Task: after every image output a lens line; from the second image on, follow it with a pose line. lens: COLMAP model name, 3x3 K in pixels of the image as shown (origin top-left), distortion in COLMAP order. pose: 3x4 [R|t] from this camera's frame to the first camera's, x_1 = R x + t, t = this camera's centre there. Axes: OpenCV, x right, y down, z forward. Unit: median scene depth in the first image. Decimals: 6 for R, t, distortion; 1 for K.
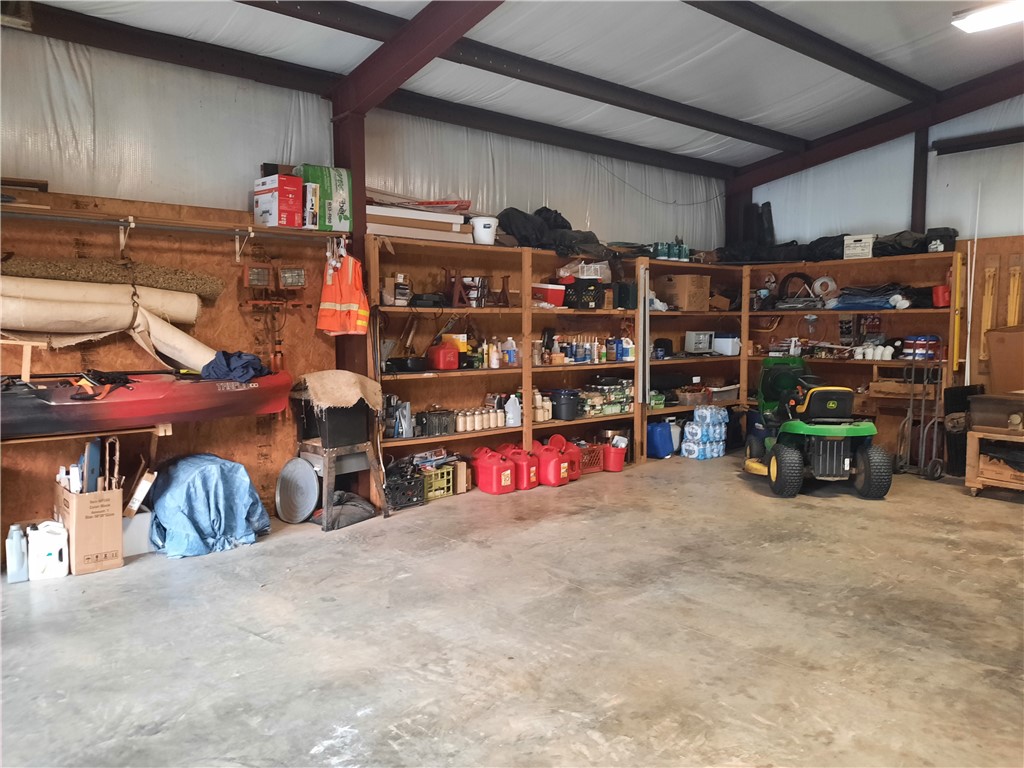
lens RADIAL K [[754.4, 0, 512.0], [0, 754.4, 384.0], [0, 0, 1]] dist [0.036989, -0.005402]
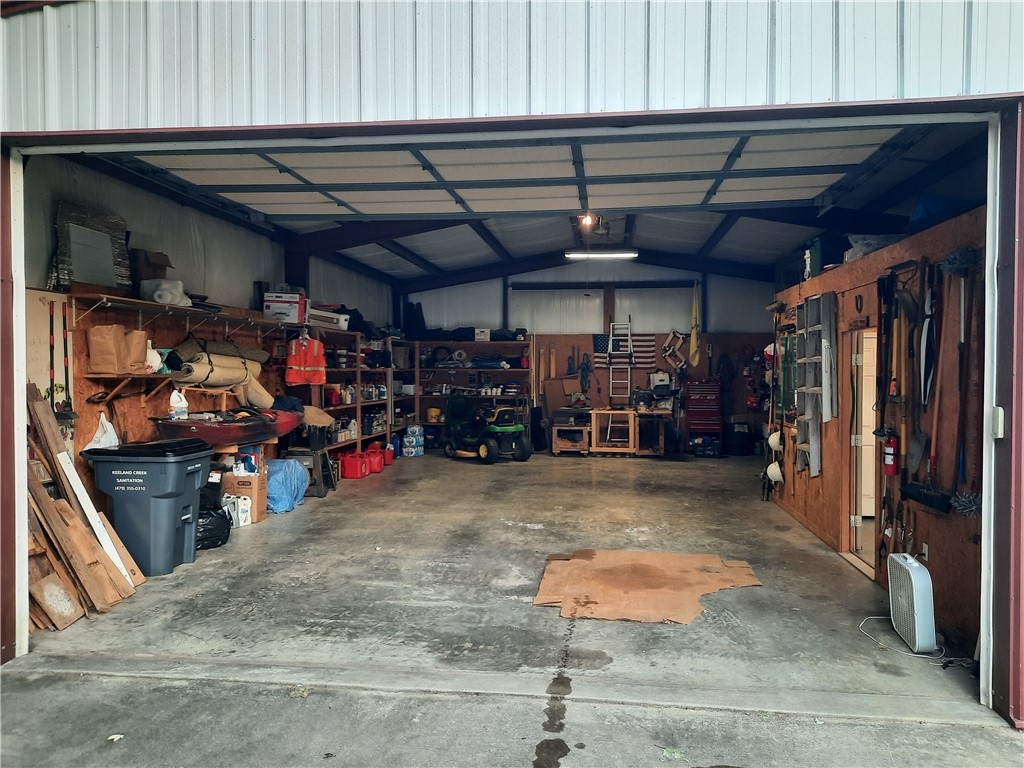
lens RADIAL K [[754.4, 0, 512.0], [0, 754.4, 384.0], [0, 0, 1]] dist [0.036989, -0.005402]
pose [[0.737674, -0.010772, 0.675071, -0.773890], [0.051998, 0.997809, -0.040898, 0.019250], [-0.673152, 0.065271, 0.736618, -0.416956]]
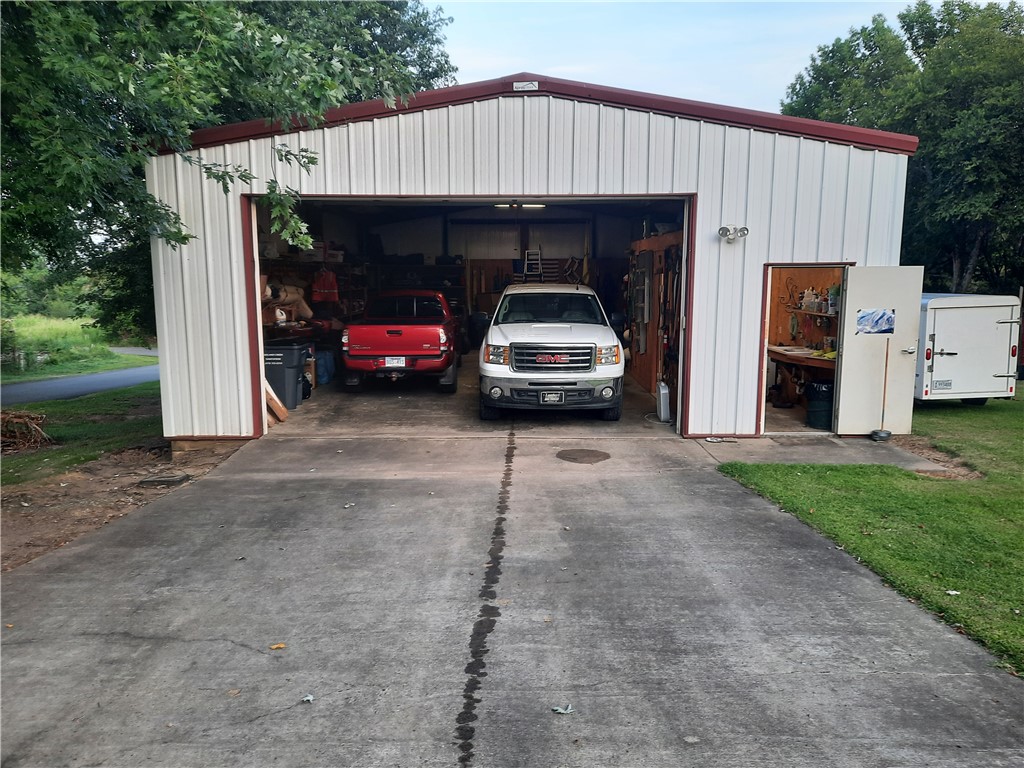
lens RADIAL K [[754.4, 0, 512.0], [0, 754.4, 384.0], [0, 0, 1]] dist [0.036989, -0.005402]
pose [[0.652073, -0.110170, 0.750109, -1.303906], [0.061446, 0.993811, 0.092548, 0.008396], [-0.755662, -0.014257, 0.654806, -0.839178]]
